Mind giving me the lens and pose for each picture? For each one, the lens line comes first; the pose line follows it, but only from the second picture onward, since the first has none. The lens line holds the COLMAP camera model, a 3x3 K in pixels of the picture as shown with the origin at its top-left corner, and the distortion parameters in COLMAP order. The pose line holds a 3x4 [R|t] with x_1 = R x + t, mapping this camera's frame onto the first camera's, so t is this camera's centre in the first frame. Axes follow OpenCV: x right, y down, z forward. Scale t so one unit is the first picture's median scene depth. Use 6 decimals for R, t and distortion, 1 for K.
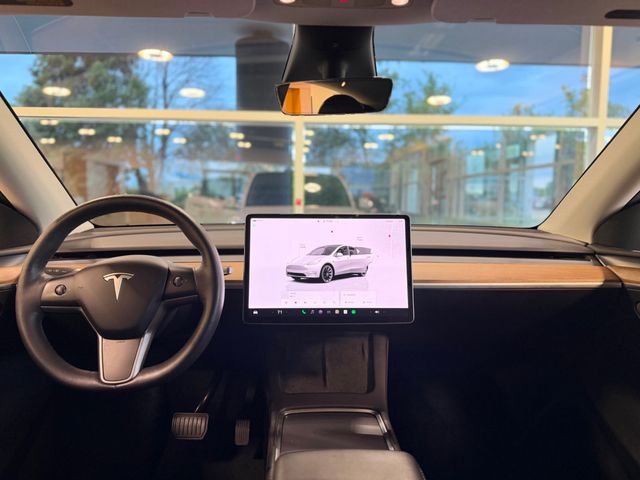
lens RADIAL K [[448.4, 0, 322.1], [0, 448.4, 239.8], [0, 0, 1]] dist [-0.004239, -0.015850]
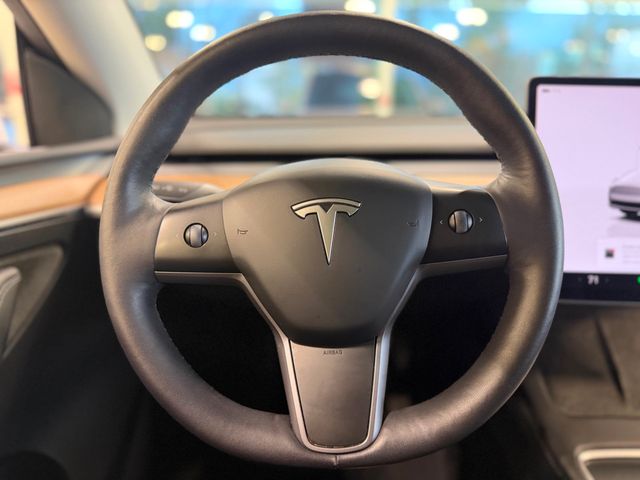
lens RADIAL K [[448.4, 0, 318.6], [0, 448.4, 239.3], [0, 0, 1]] dist [-0.004239, -0.015850]
pose [[0.997350, 0.029725, -0.066404, -0.432717], [-0.016165, 0.980451, 0.196098, 0.027773], [0.070934, -0.194505, 0.978333, 0.575094]]
